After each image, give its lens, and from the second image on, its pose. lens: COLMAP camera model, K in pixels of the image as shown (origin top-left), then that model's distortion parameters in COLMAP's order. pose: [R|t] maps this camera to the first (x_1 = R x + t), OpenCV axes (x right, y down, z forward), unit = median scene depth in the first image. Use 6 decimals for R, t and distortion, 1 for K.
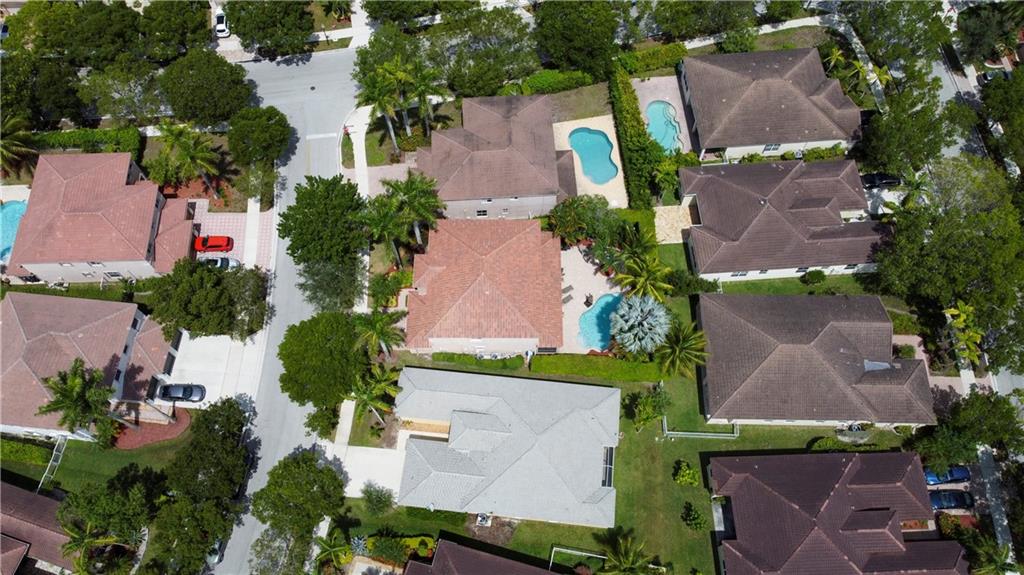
lens RADIAL K [[768.7, 0, 510.4], [0, 768.7, 304.8], [0, 0, 1]] dist [0.005091, -0.000144]
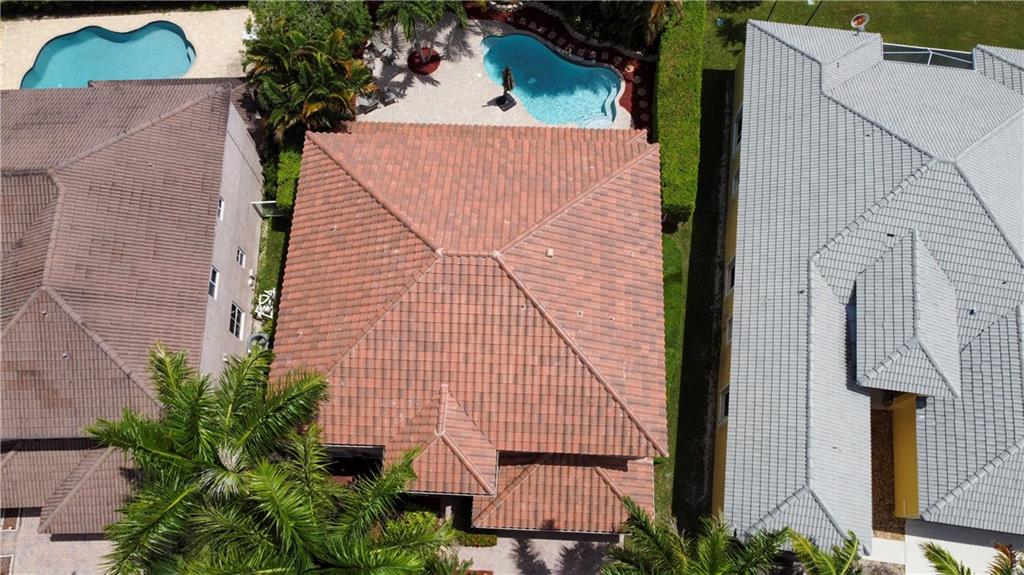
lens RADIAL K [[760.3, 0, 511.4], [0, 760.3, 290.5], [0, 0, 1]] dist [0.006587, -0.006407]
pose [[0.037914, -0.937590, 0.345671, -0.145186], [0.919347, 0.168293, 0.355638, -0.132163], [-0.391616, 0.304308, 0.868351, 0.652607]]
